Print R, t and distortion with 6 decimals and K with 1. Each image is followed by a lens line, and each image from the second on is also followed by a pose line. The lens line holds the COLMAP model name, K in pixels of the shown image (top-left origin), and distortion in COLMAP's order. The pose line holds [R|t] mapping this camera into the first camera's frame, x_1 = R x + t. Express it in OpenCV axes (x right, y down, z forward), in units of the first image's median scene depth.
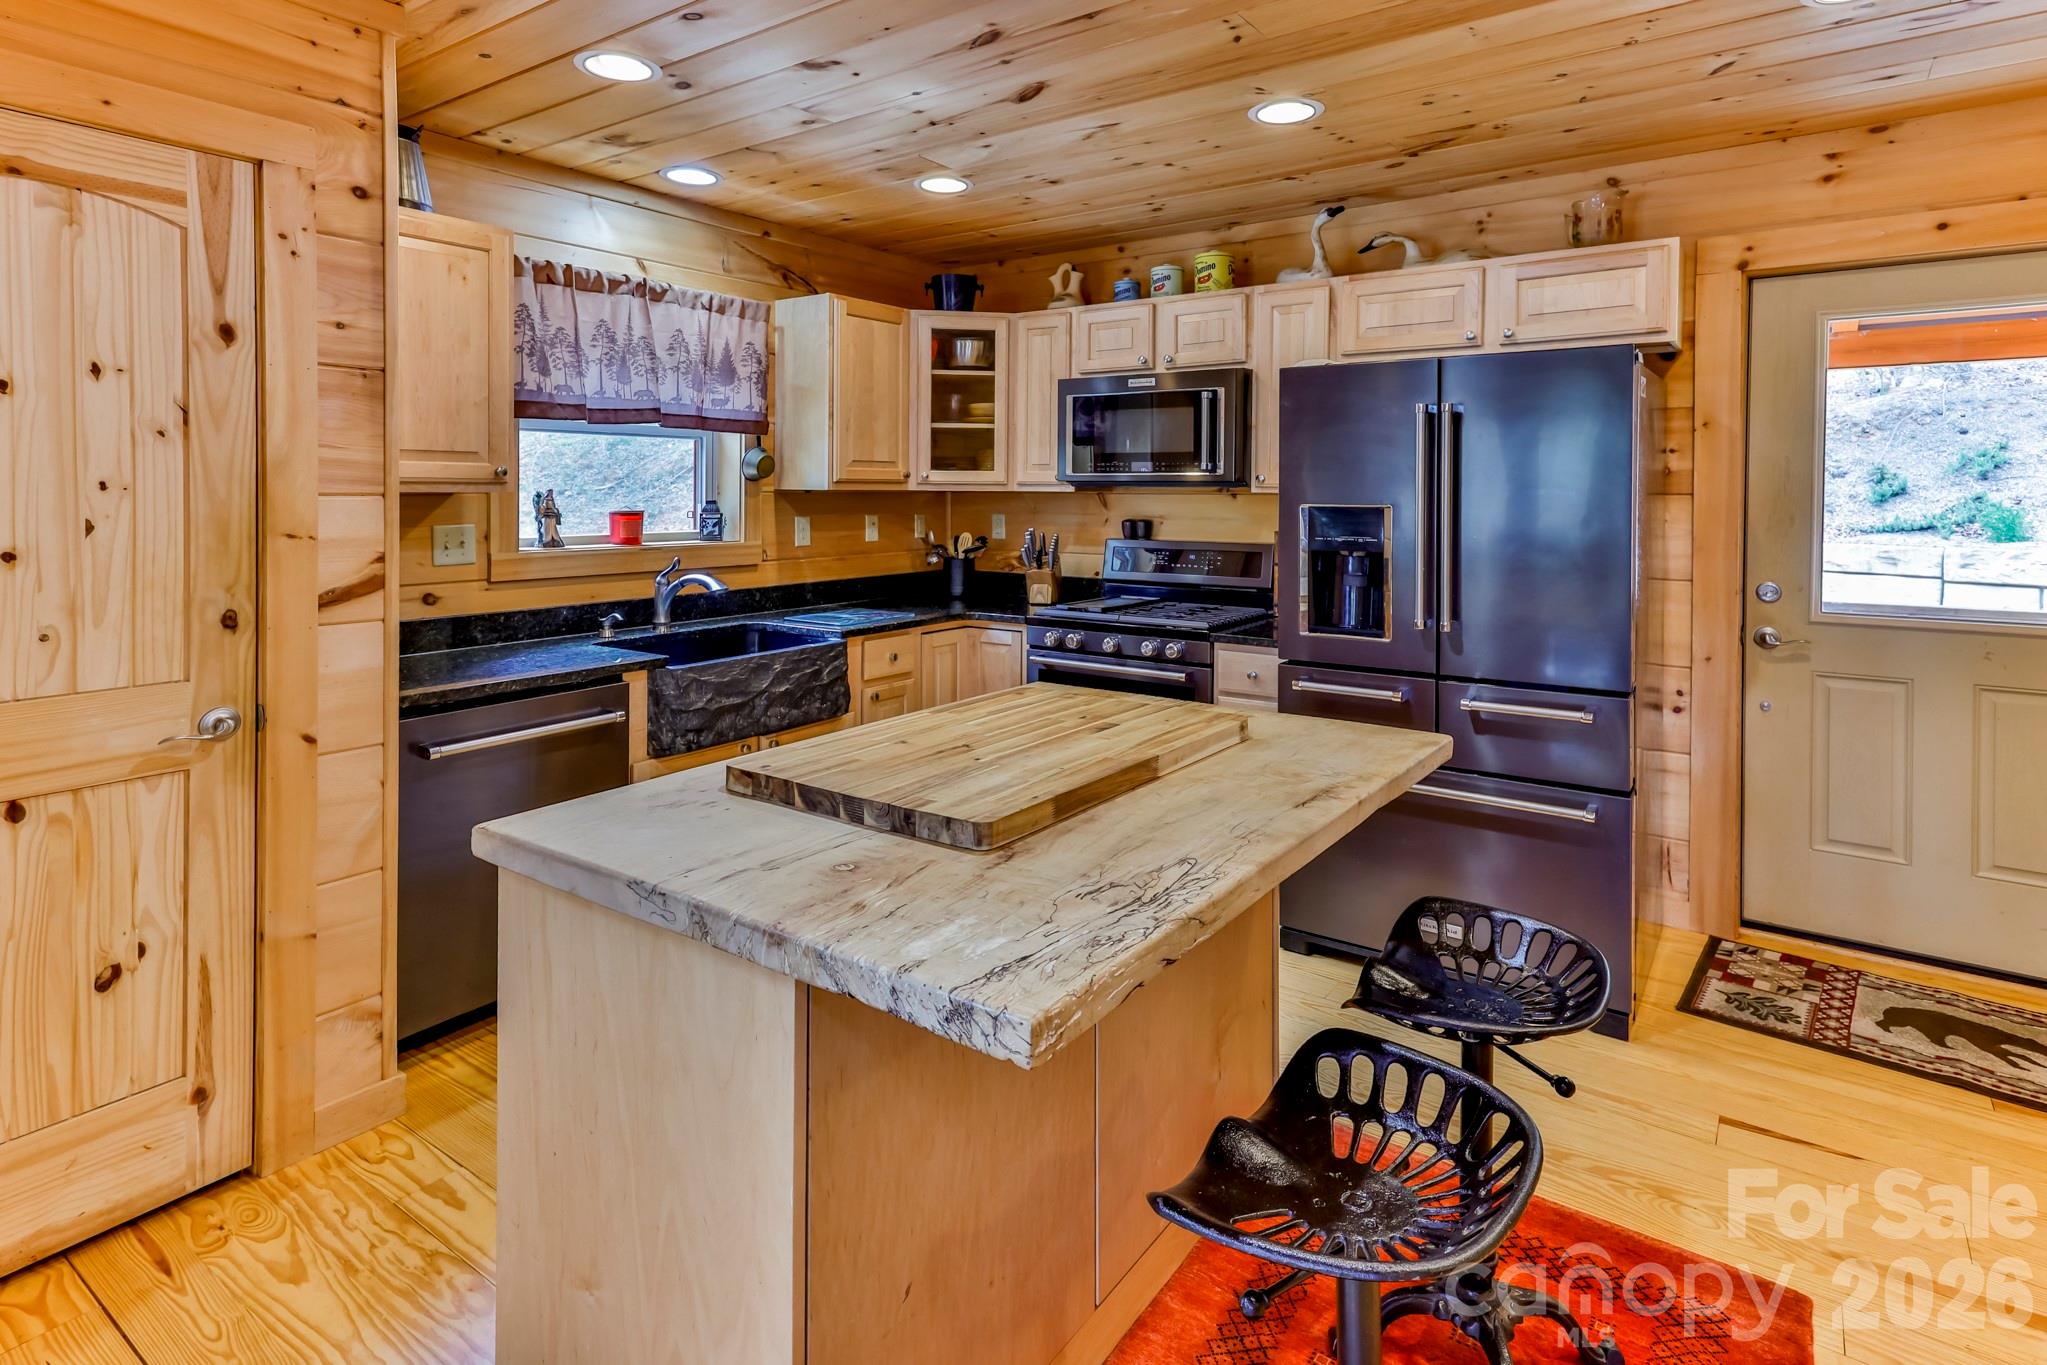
lens RADIAL K [[1108.6, 0, 940.3], [0, 1108.6, 494.6], [0, 0, 1]] dist [0.004410, 0.000358]
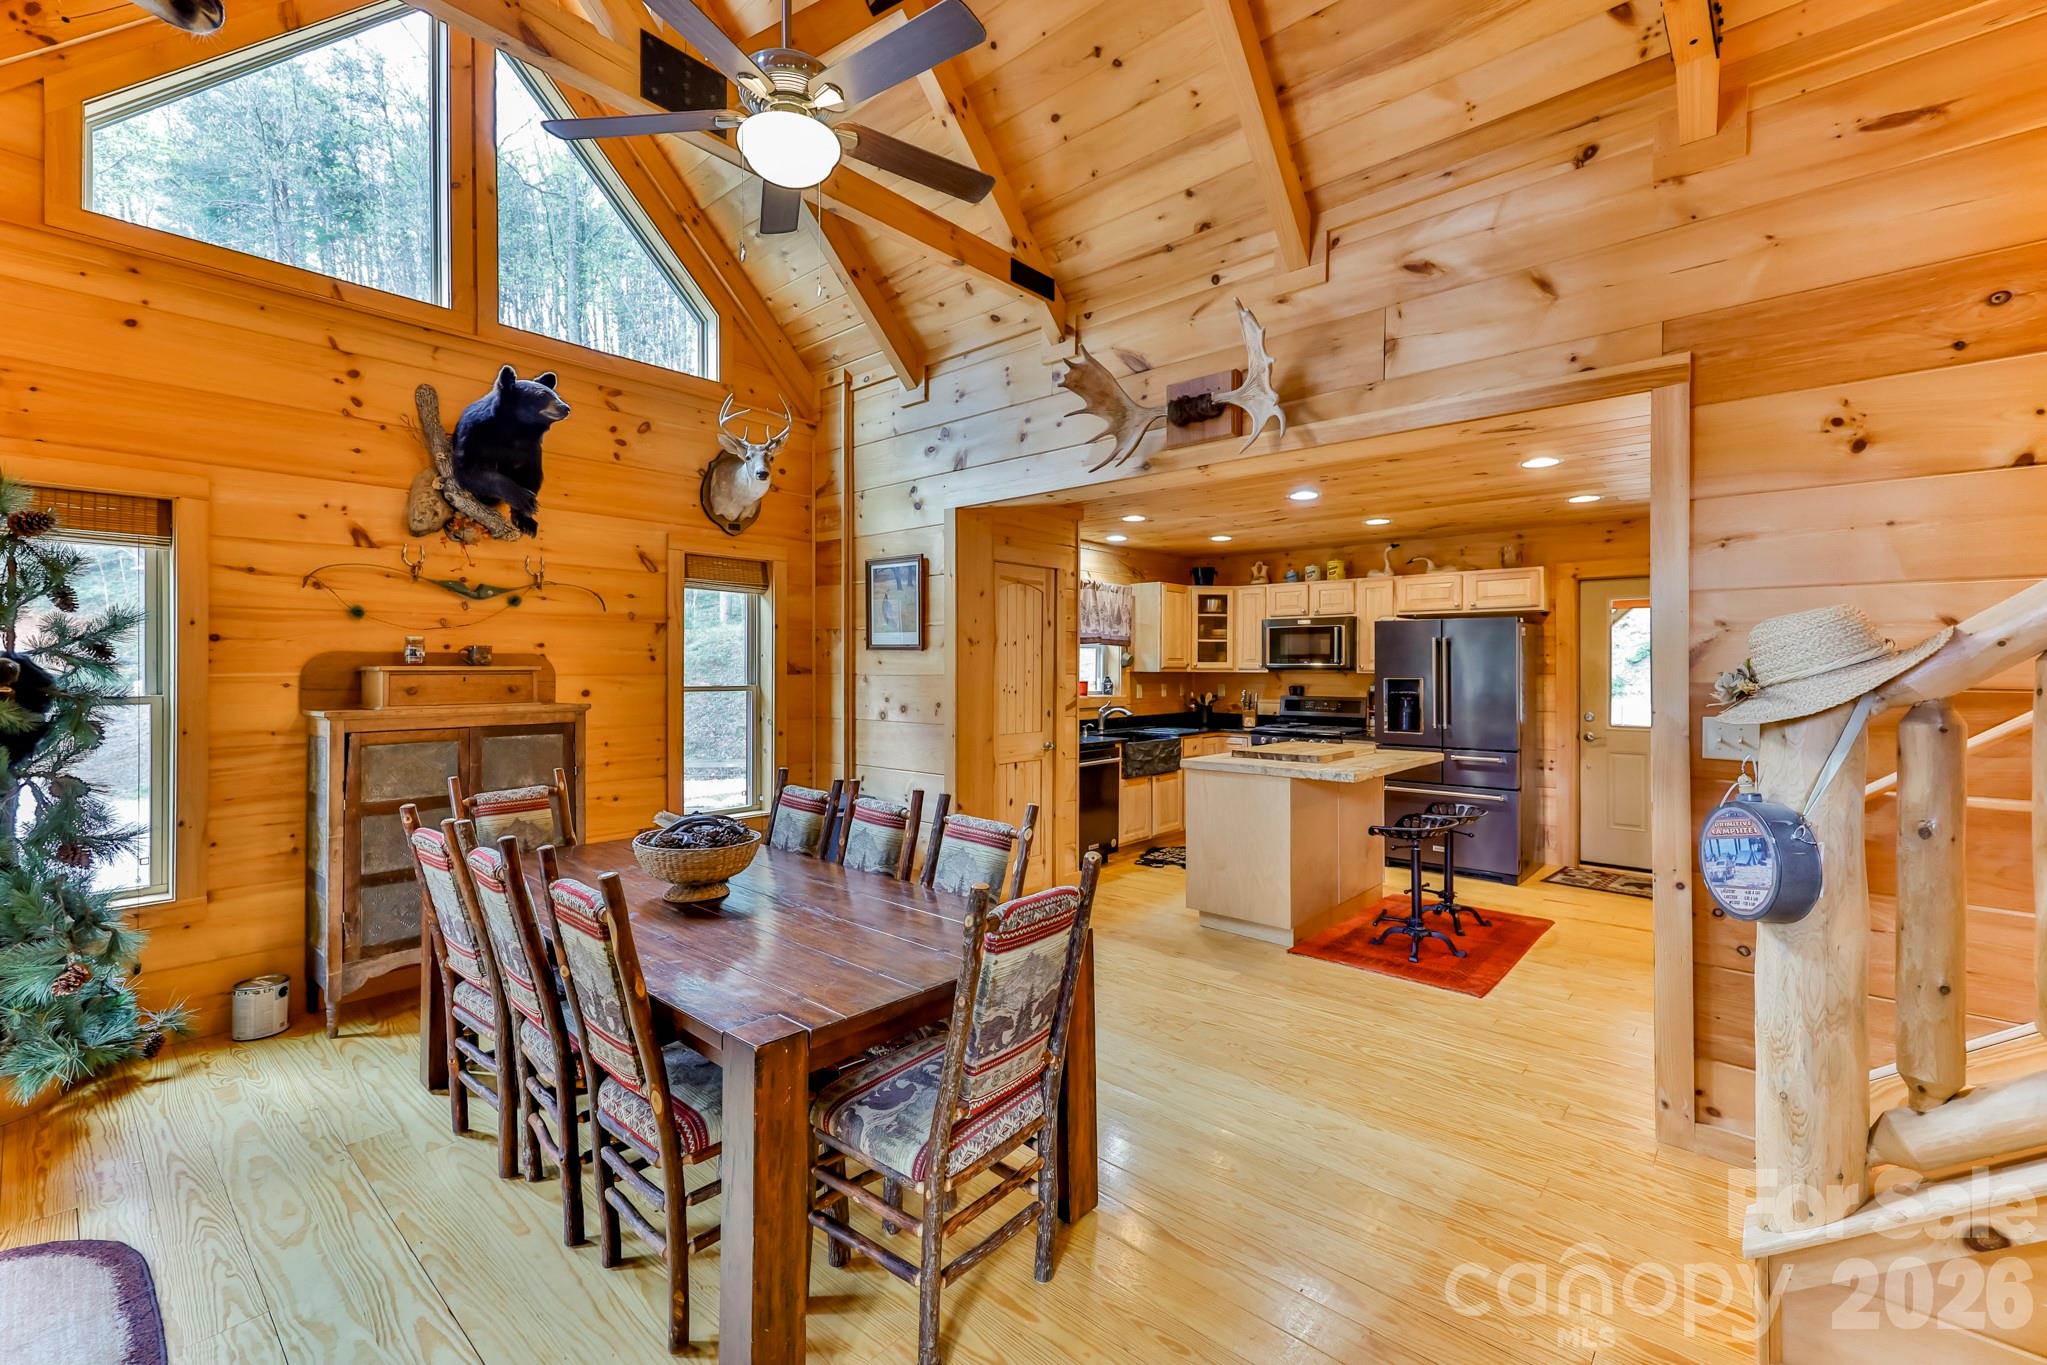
lens RADIAL K [[888.5, 0, 1017.1], [0, 888.5, 651.1], [0, 0, 1]] dist [0.003051, 0.000285]
pose [[0.999161, -0.000386, -0.040956, -0.312060], [-0.000665, 0.999671, -0.025644, -0.000060], [0.040952, 0.025650, 0.998832, -0.766526]]
